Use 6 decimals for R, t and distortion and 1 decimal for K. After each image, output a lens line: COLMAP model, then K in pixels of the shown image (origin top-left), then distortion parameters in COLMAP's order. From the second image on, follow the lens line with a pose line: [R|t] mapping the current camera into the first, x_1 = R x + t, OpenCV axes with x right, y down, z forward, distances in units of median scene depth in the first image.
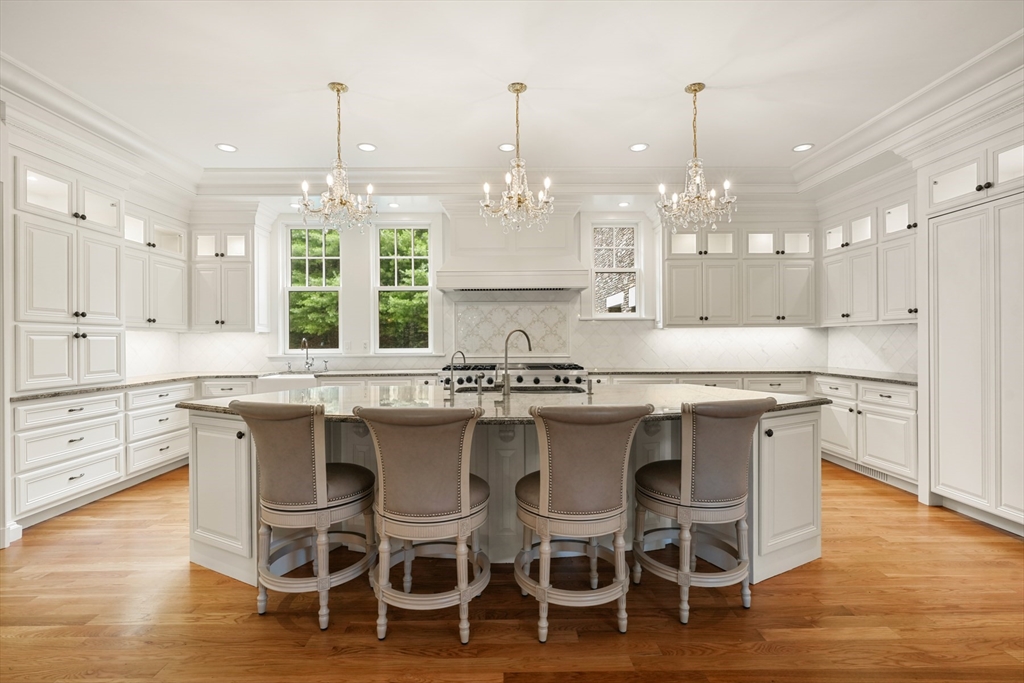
lens RADIAL K [[497.9, 0, 512.0], [0, 497.9, 341.5], [0, 0, 1]] dist [-0.001688, -0.000480]
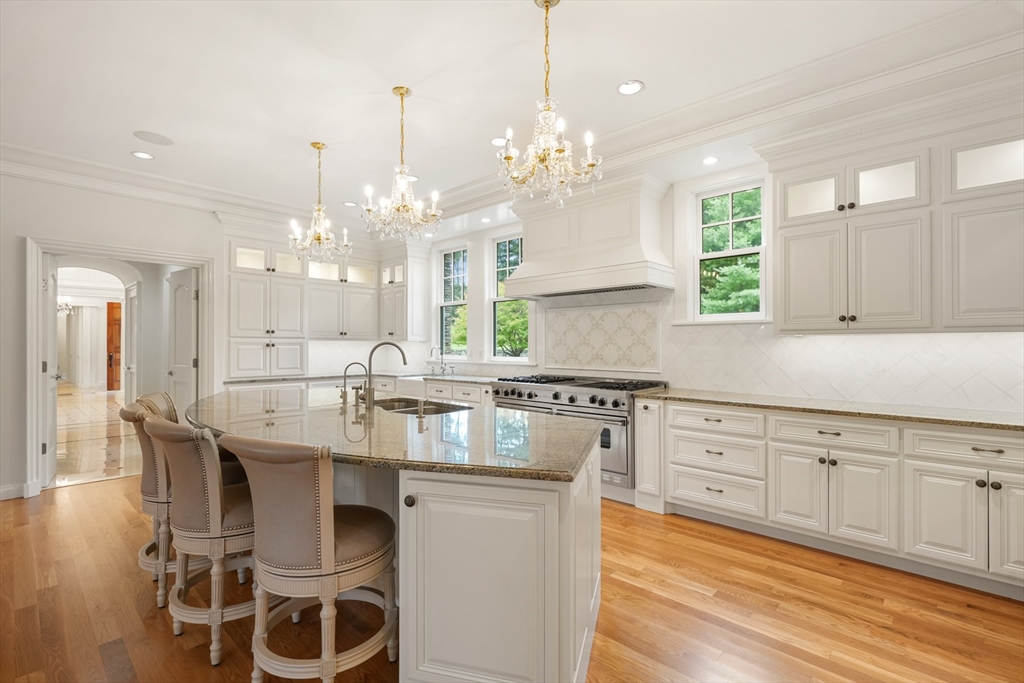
lens RADIAL K [[497.9, 0, 512.0], [0, 497.9, 341.5], [0, 0, 1]] dist [-0.001688, -0.000480]
pose [[0.687746, 0.002056, -0.725949, 0.576795], [-0.005693, 0.999981, -0.002562, -0.016578], [0.725930, 0.005895, 0.687744, 0.330969]]
